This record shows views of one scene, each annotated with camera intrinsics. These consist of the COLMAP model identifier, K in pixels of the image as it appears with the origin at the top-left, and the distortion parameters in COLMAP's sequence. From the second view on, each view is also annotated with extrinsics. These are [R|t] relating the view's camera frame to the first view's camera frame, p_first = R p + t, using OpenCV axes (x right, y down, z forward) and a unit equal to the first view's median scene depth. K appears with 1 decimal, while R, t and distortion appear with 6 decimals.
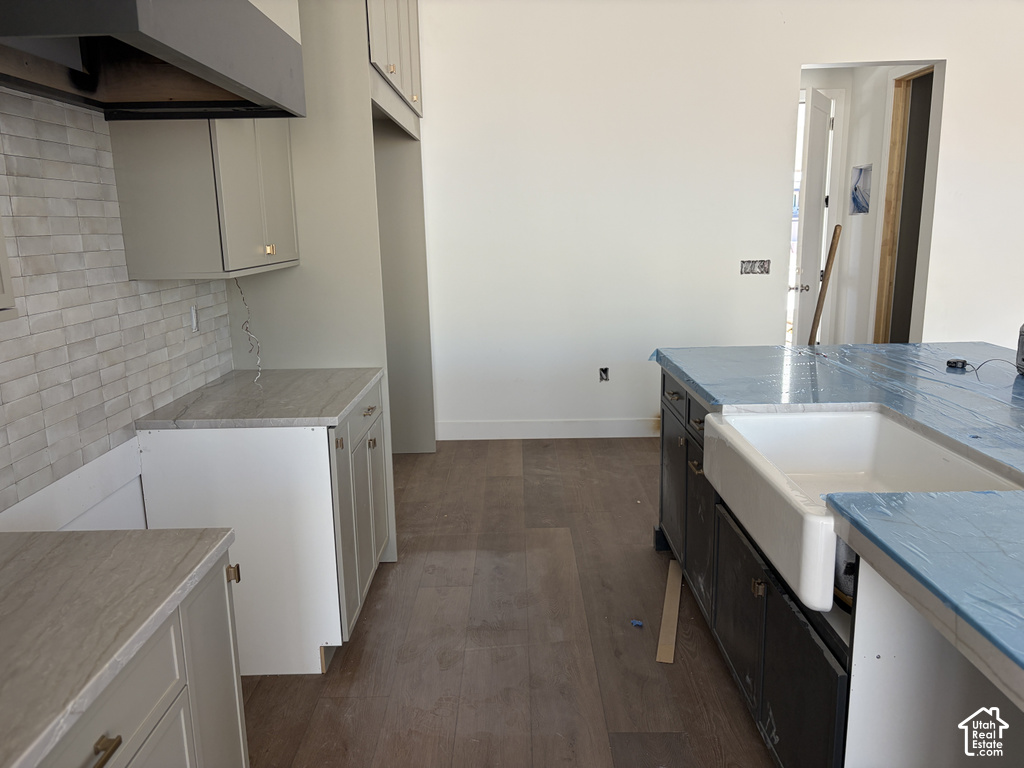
lens RADIAL K [[774.6, 0, 511.7], [0, 774.6, 384.7], [0, 0, 1]] dist [0.001846, 0.002219]
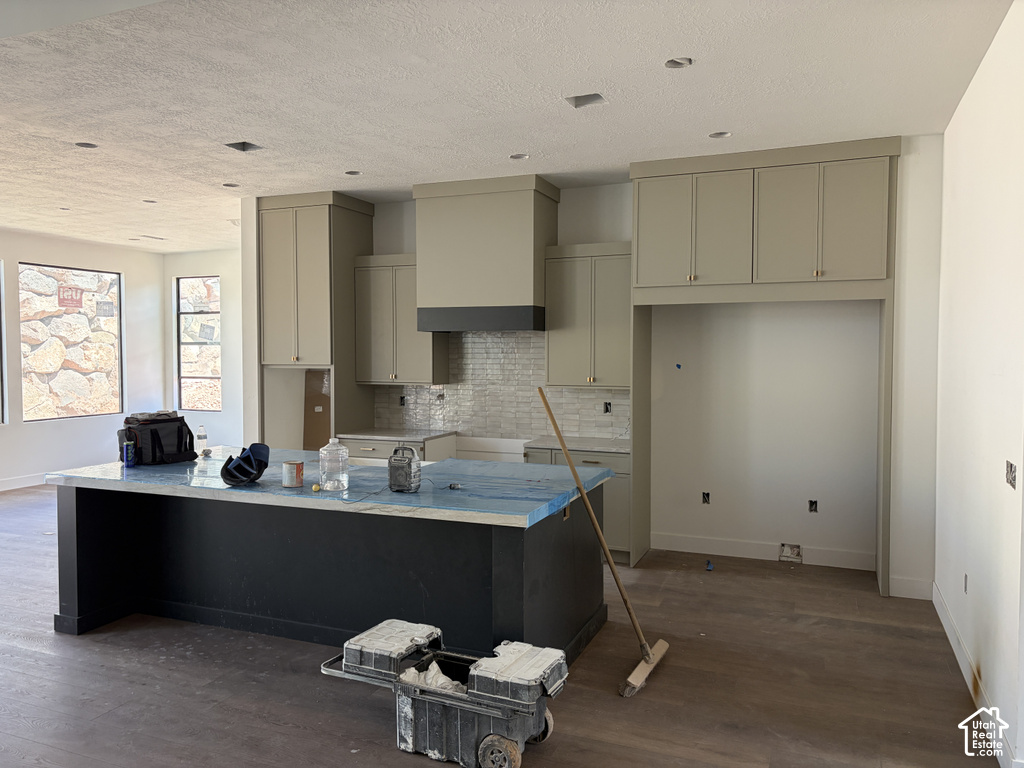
lens RADIAL K [[774.6, 0, 511.2], [0, 774.6, 384.7], [0, 0, 1]] dist [0.001846, 0.002219]
pose [[-0.379534, 0.052292, -0.923699, 1.121779], [-0.186859, 0.973493, 0.131889, -0.251206], [0.906111, 0.222658, -0.359703, 0.970740]]
